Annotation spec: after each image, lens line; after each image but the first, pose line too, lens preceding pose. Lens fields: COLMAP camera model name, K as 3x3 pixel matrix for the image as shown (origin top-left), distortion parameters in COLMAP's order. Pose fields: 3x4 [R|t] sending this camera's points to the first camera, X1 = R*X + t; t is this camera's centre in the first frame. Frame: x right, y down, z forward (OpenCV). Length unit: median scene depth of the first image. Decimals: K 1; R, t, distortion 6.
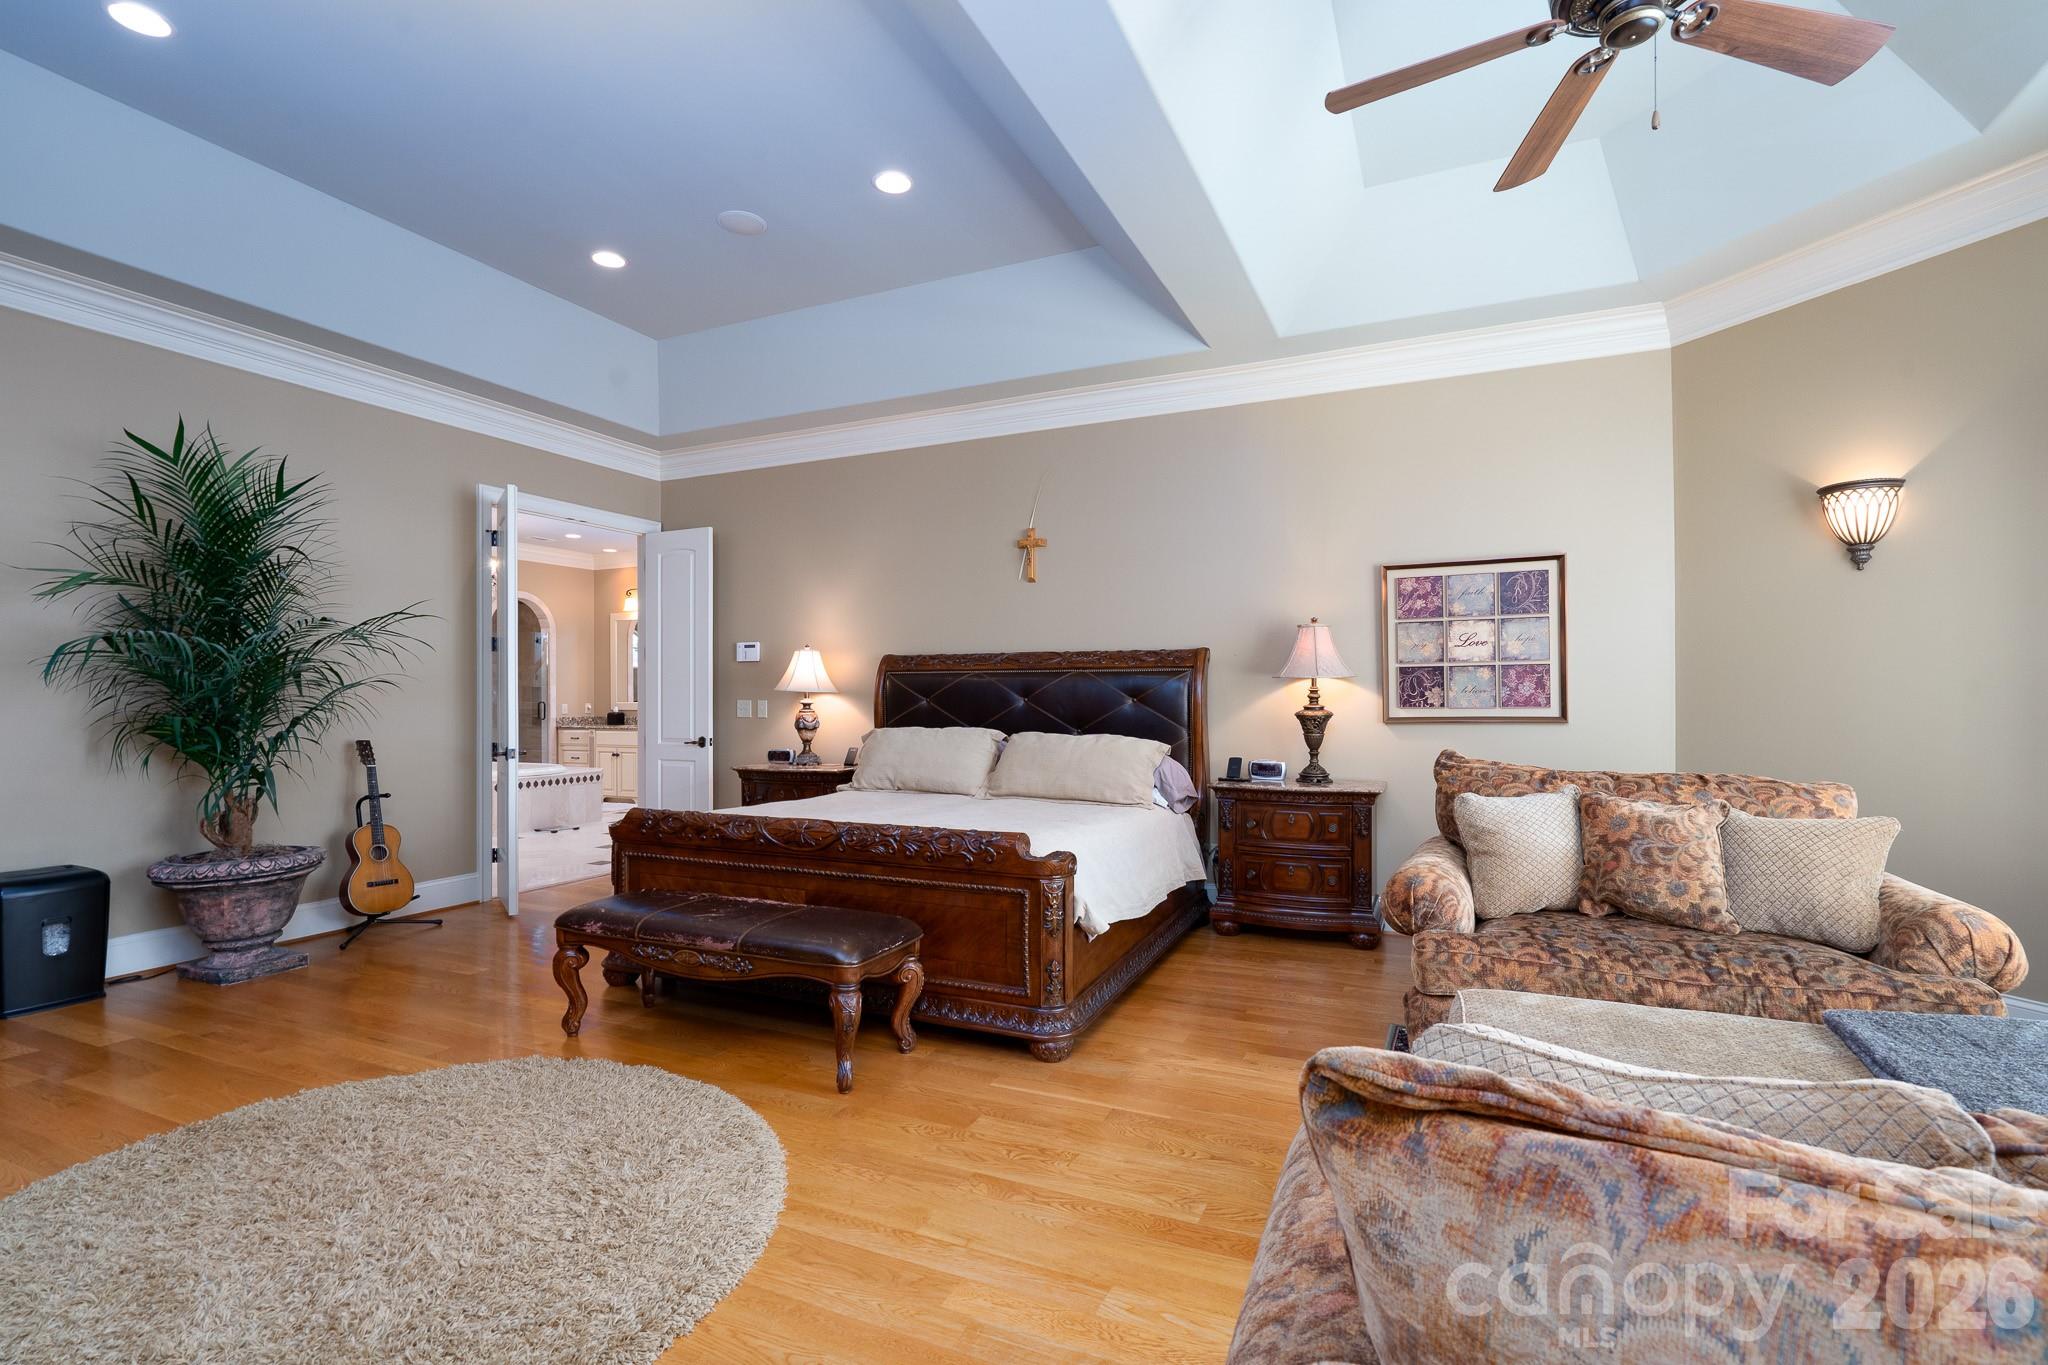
lens RADIAL K [[936.5, 0, 1029.6], [0, 936.5, 682.4], [0, 0, 1]] dist [-0.007760, 0.001333]
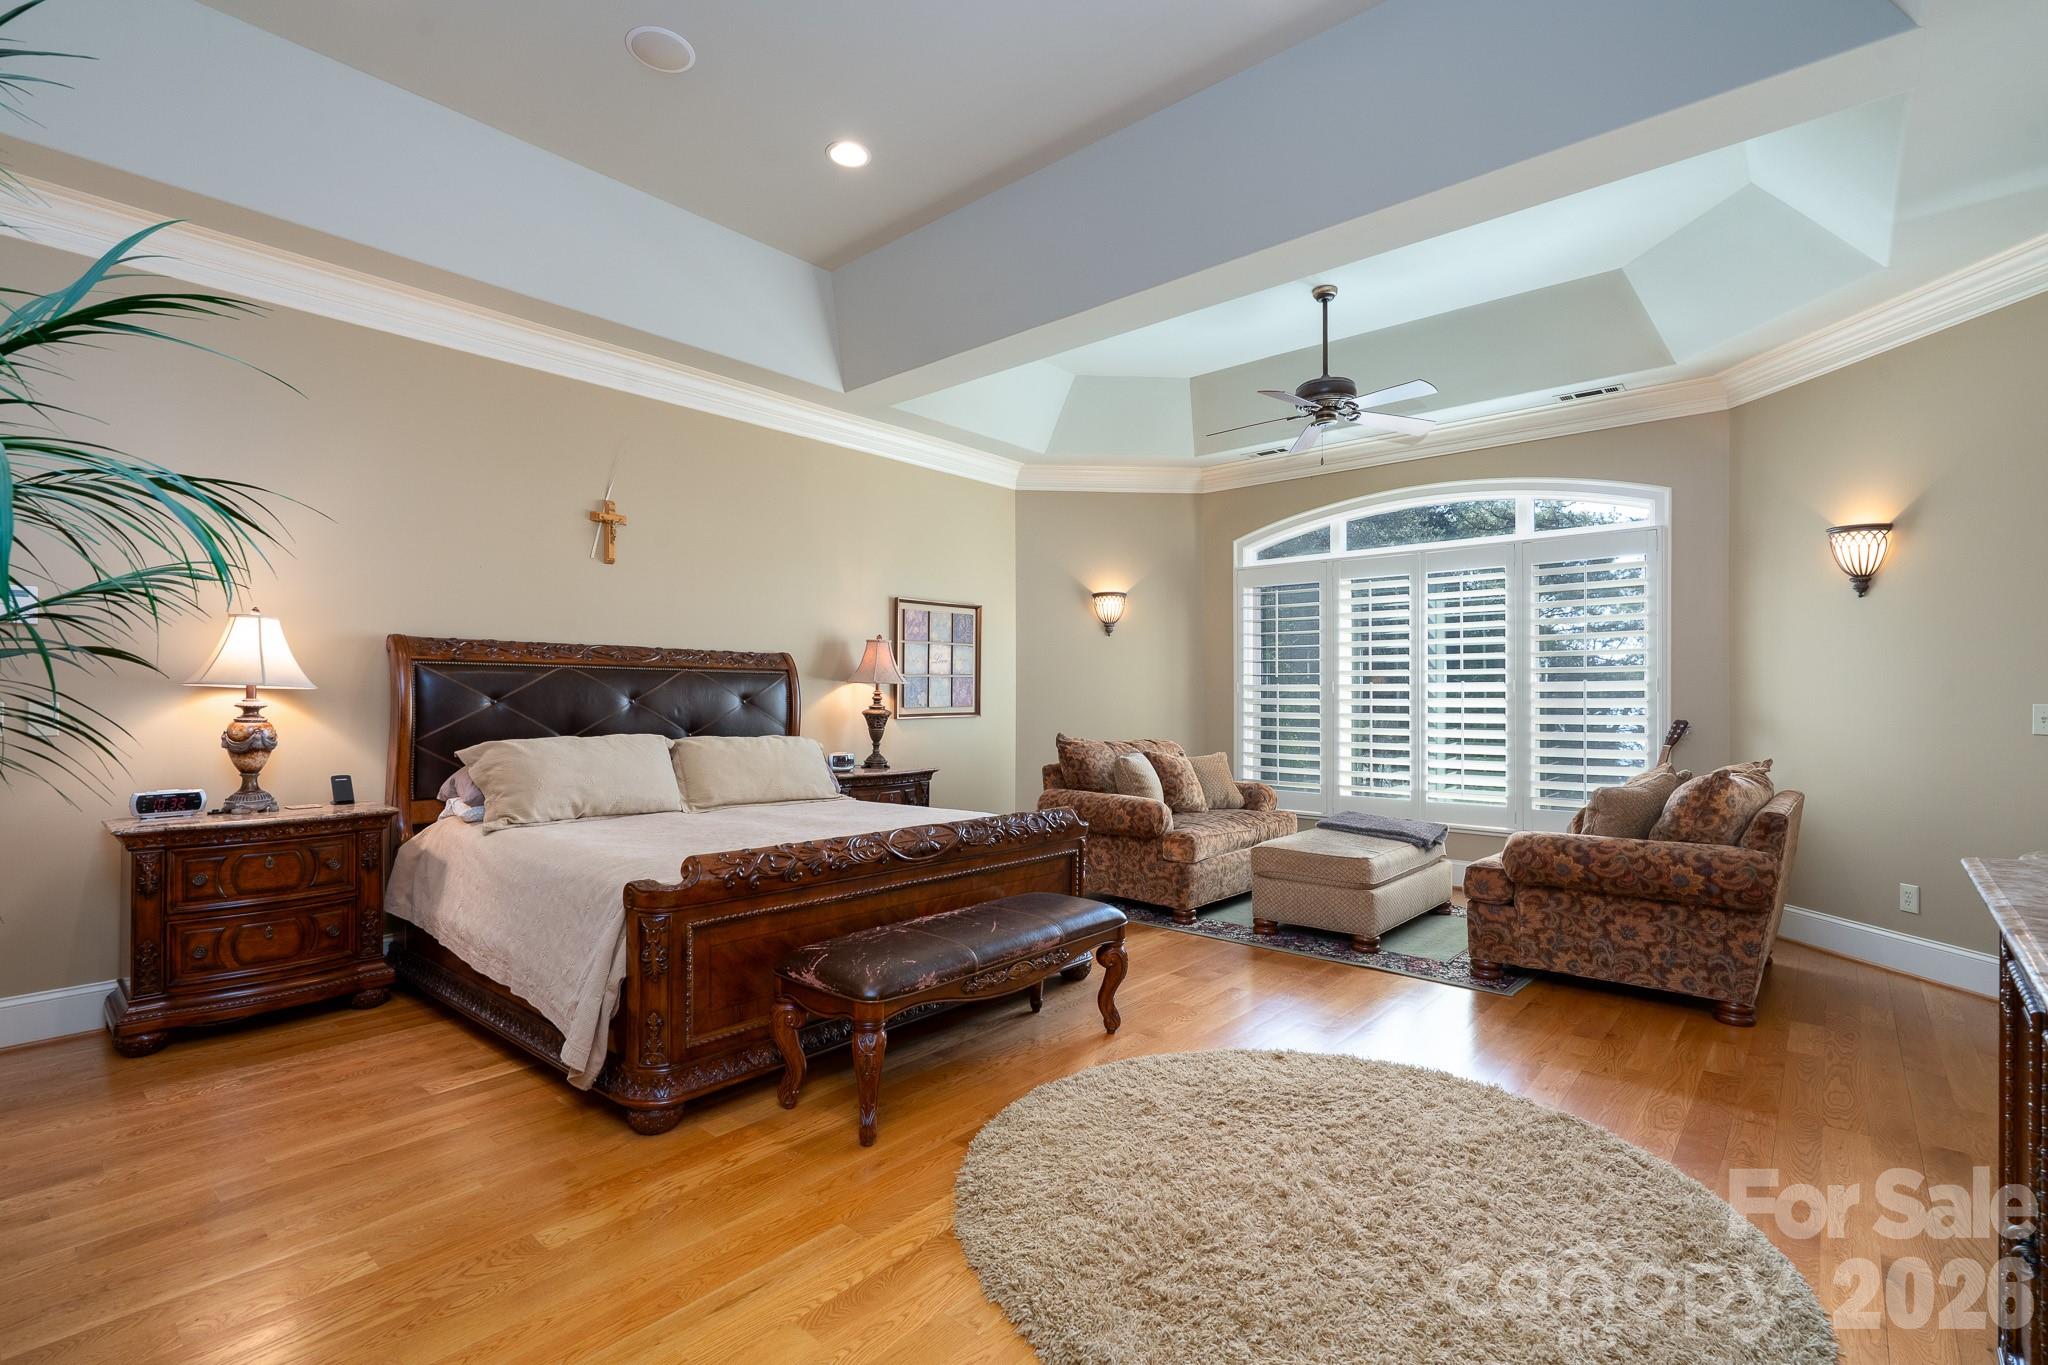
lens RADIAL K [[936.5, 0, 1032.2], [0, 936.5, 691.8], [0, 0, 1]] dist [-0.007760, 0.001333]
pose [[0.280042, 0.012896, 0.959901, -0.820718], [-0.011139, 0.999886, -0.010184, 0.016268], [-0.959923, -0.007840, 0.280154, 0.452893]]
